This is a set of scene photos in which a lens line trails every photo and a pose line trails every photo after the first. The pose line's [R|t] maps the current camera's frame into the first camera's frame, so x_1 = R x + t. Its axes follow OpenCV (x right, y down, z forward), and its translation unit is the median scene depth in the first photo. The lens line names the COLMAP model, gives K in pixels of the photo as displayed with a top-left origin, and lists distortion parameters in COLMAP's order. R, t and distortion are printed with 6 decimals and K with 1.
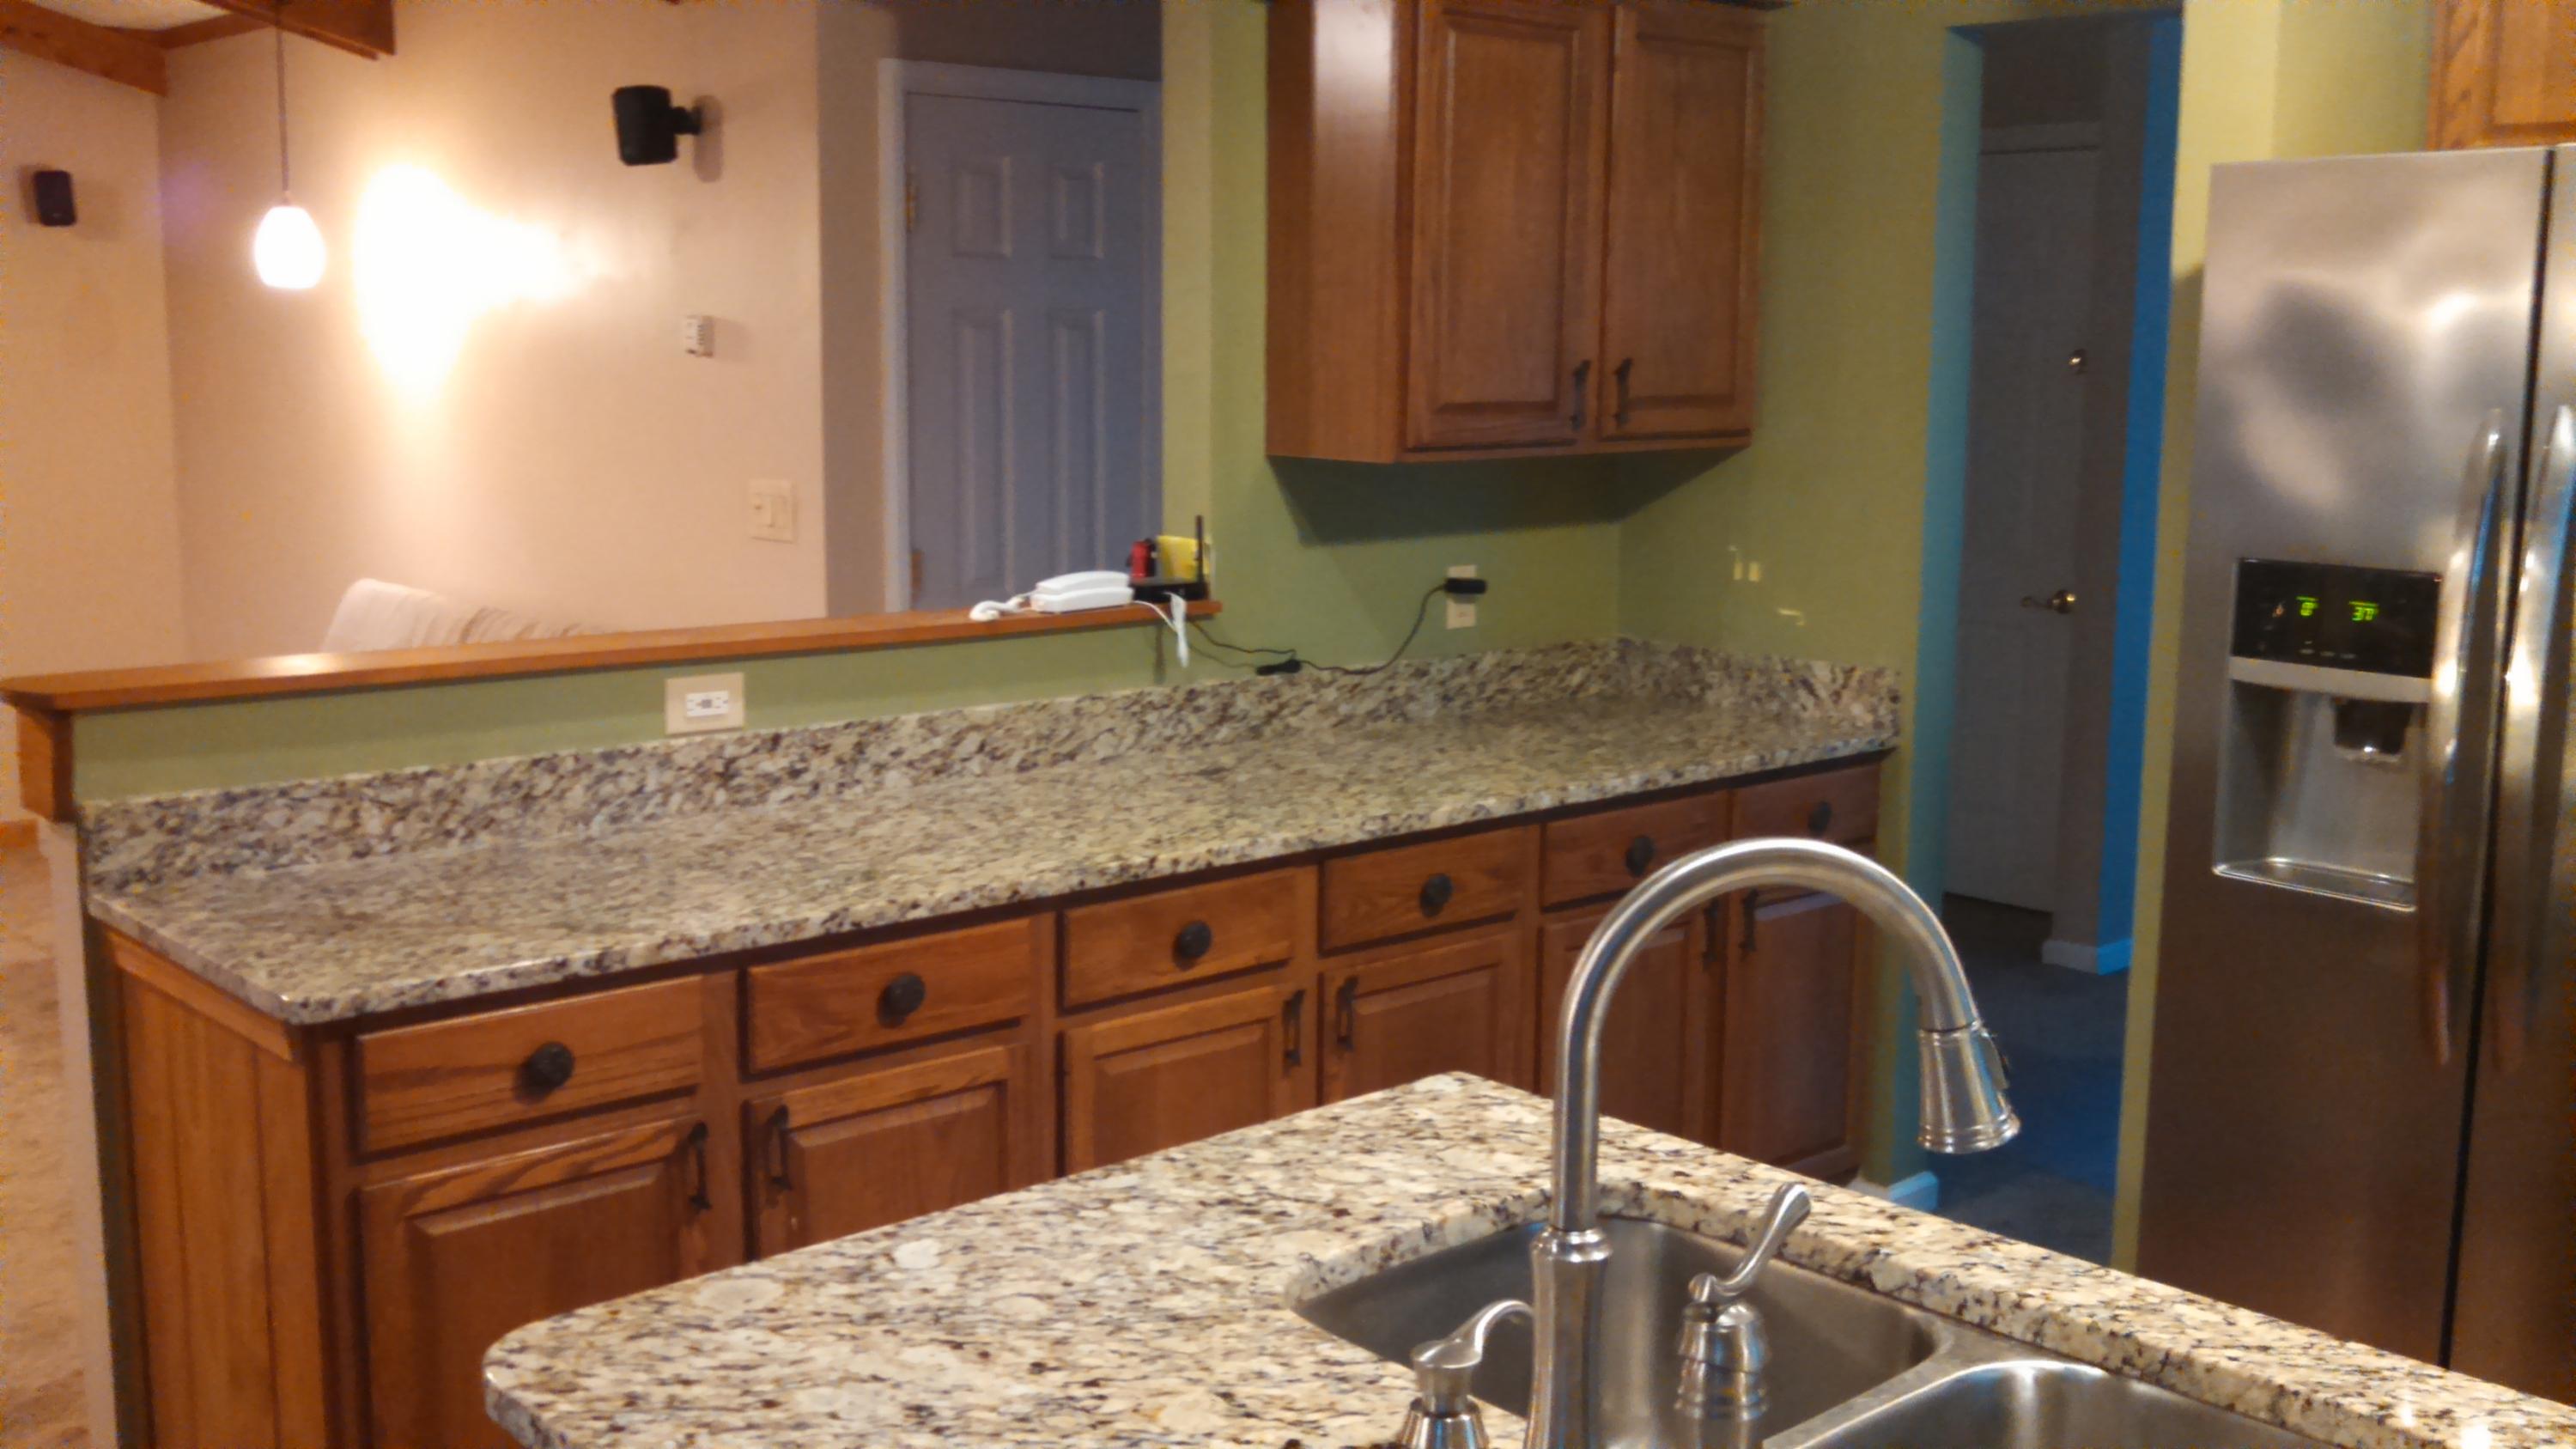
lens RADIAL K [[2514.6, 0, 1295.0], [0, 2514.6, 732.6], [0, 0, 1]] dist [-0.010889, -0.004890]
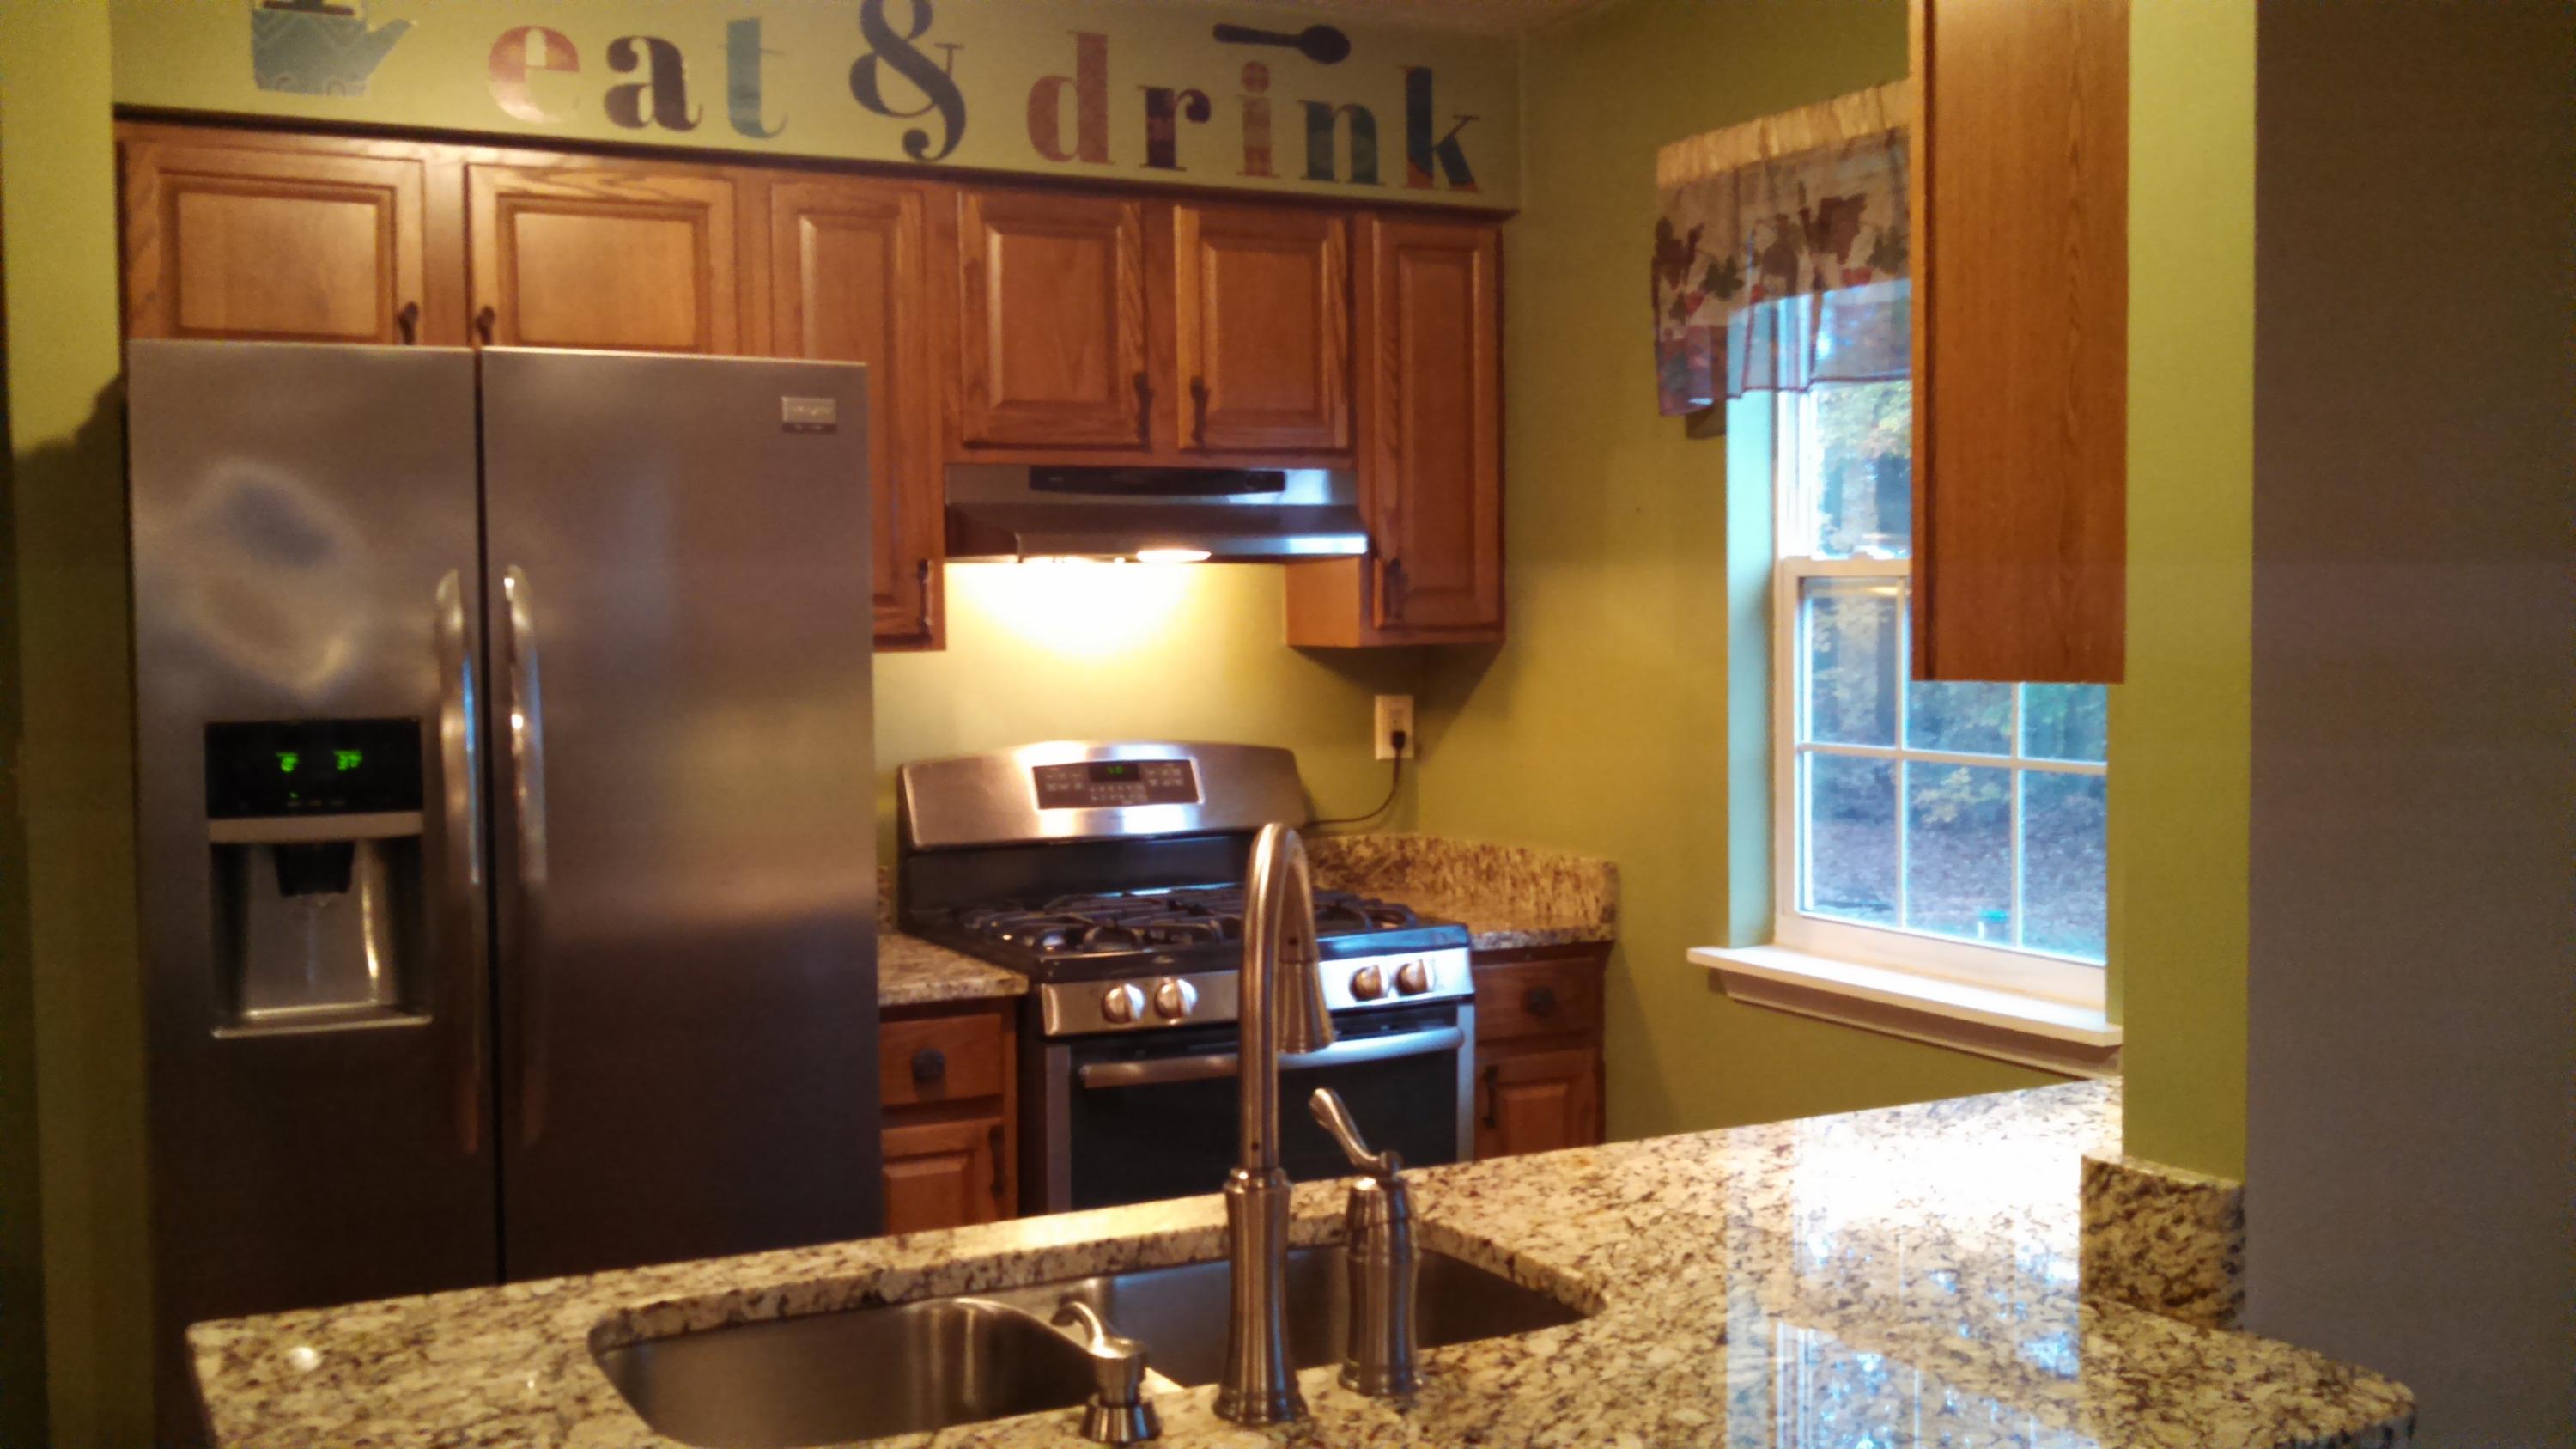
lens RADIAL K [[2514.6, 0, 1295.0], [0, 2514.6, 732.6], [0, 0, 1]] dist [-0.010889, -0.004890]
pose [[0.253137, -0.059043, 0.965627, -0.533447], [0.161257, 0.986747, 0.018061, -0.013627], [-0.953896, 0.151143, 0.259303, 0.335238]]
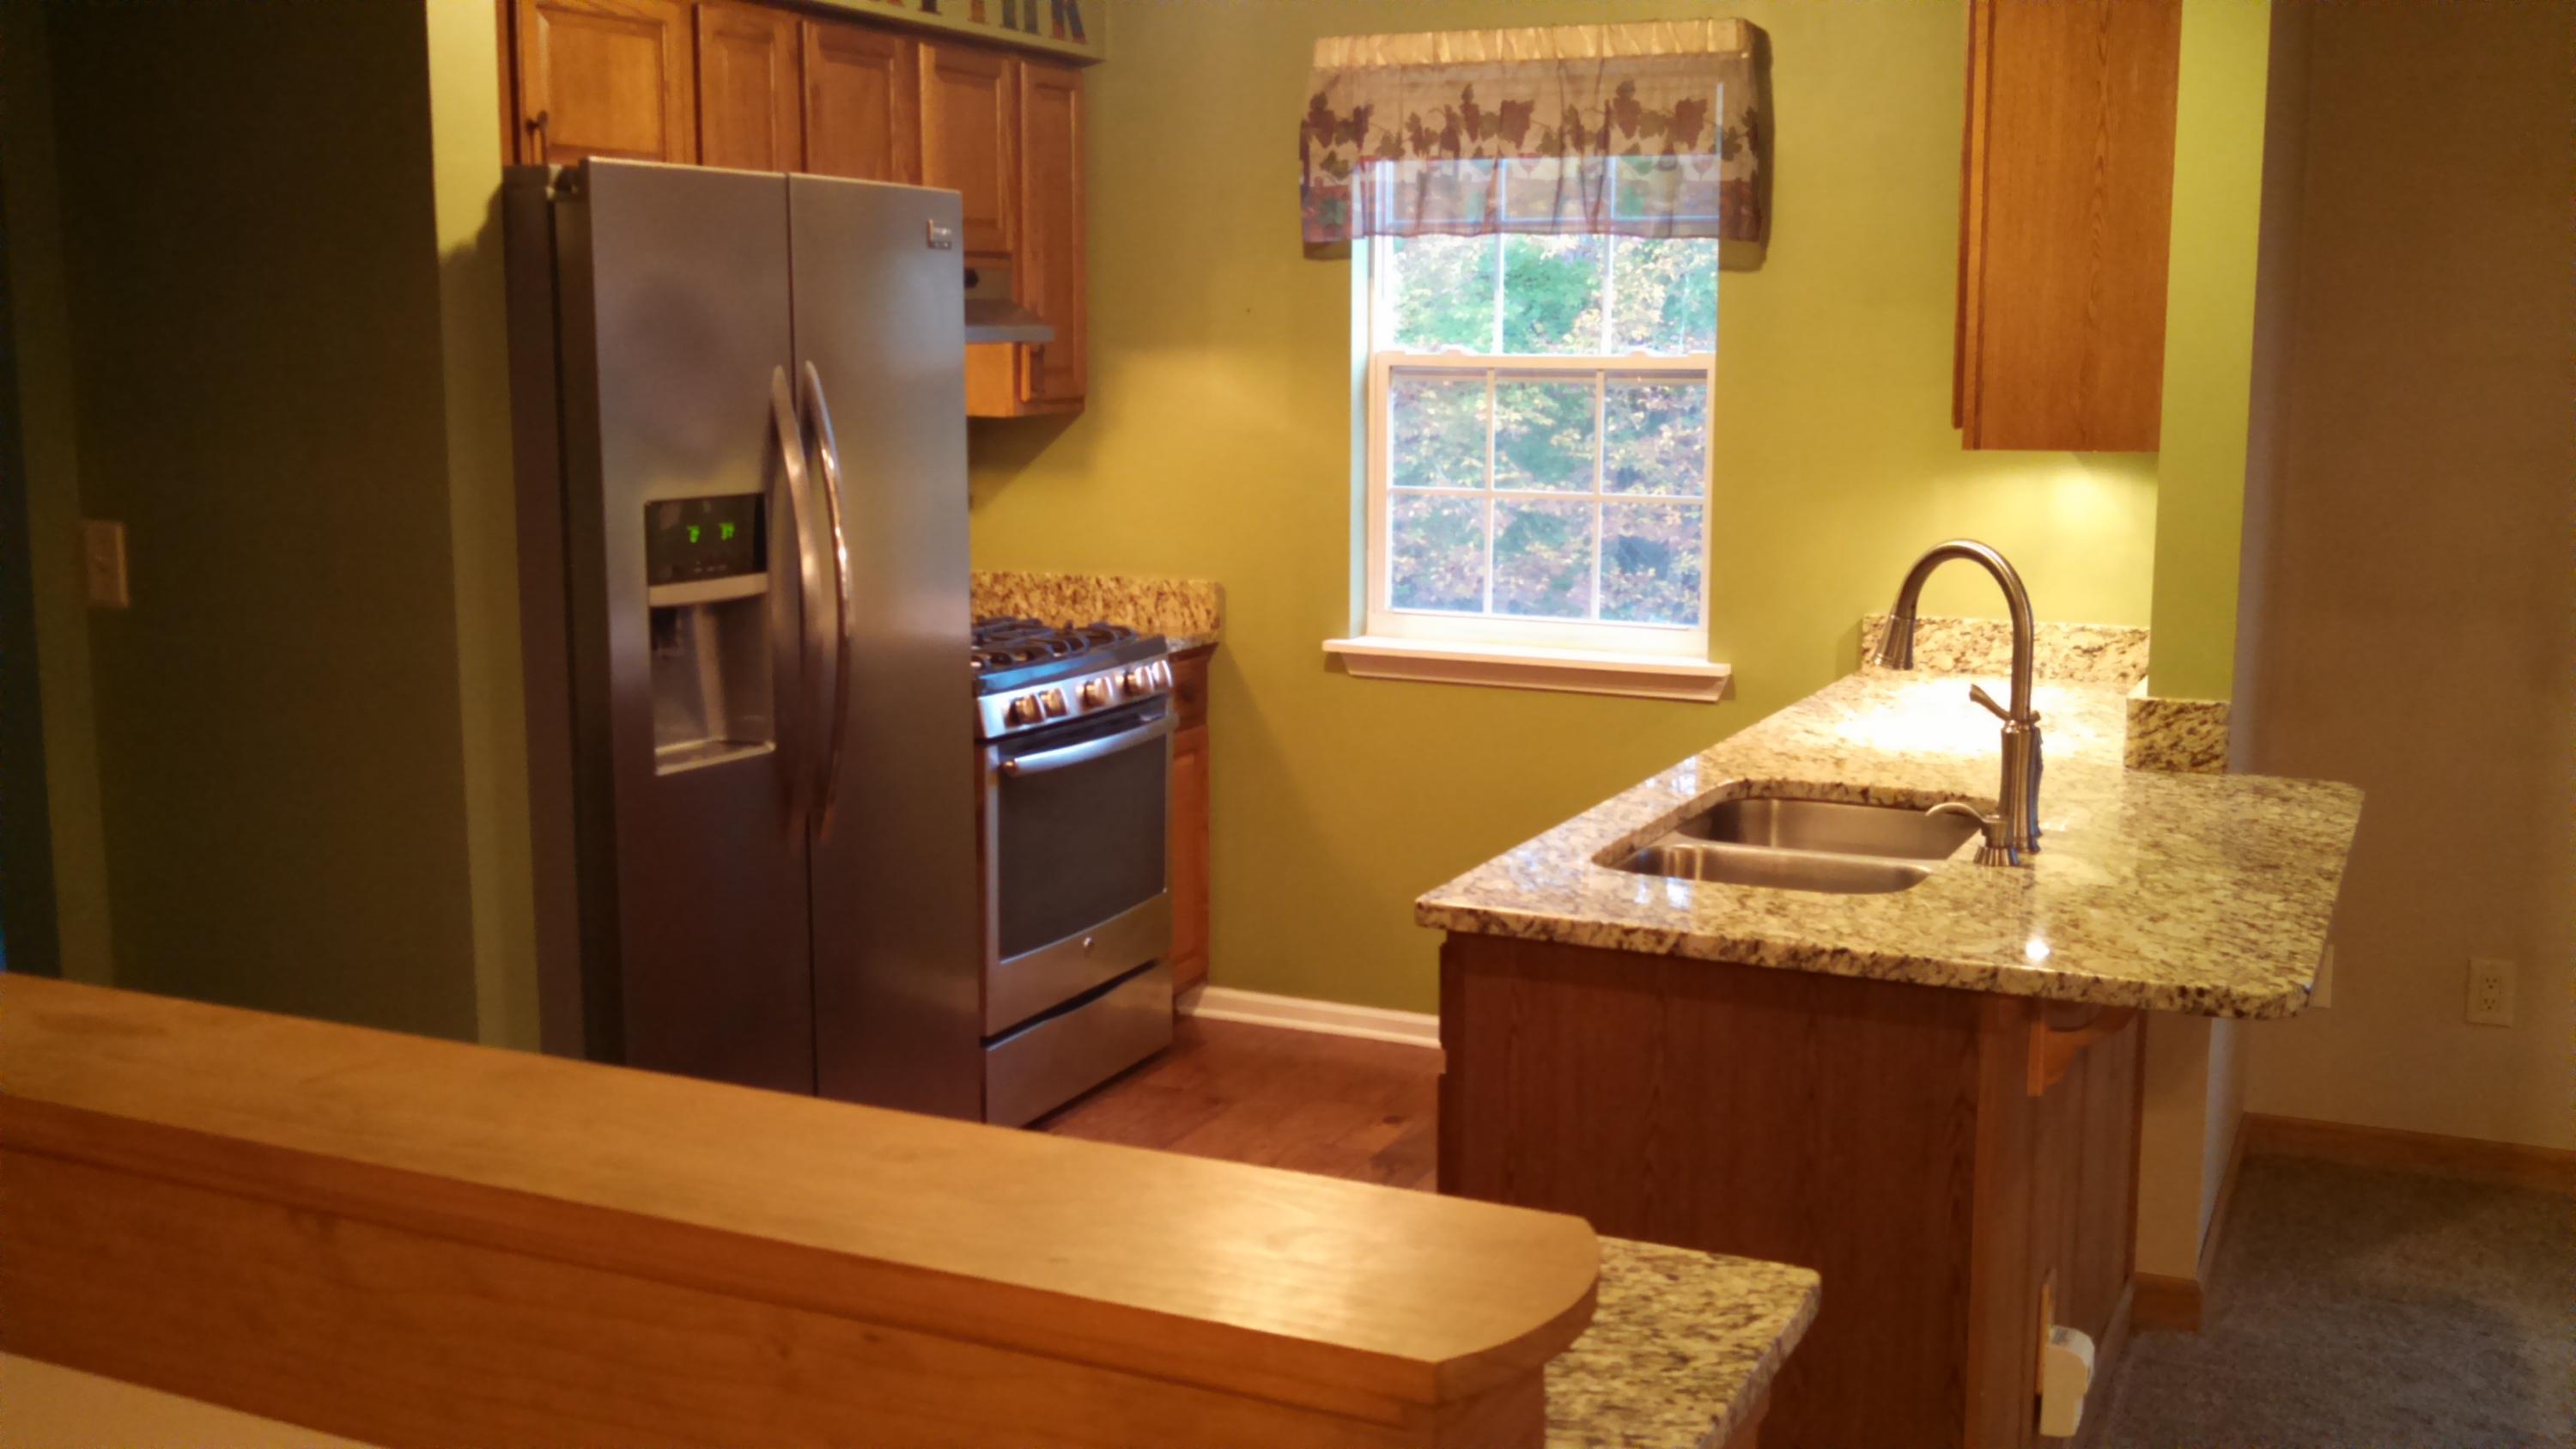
lens RADIAL K [[2514.6, 0, 1295.0], [0, 2514.6, 732.6], [0, 0, 1]] dist [-0.010889, -0.004890]
pose [[-0.383124, -0.153143, 0.910914, -0.877704], [0.136135, 0.966030, 0.219666, -0.194597], [-0.913610, 0.208166, -0.349261, 1.237103]]
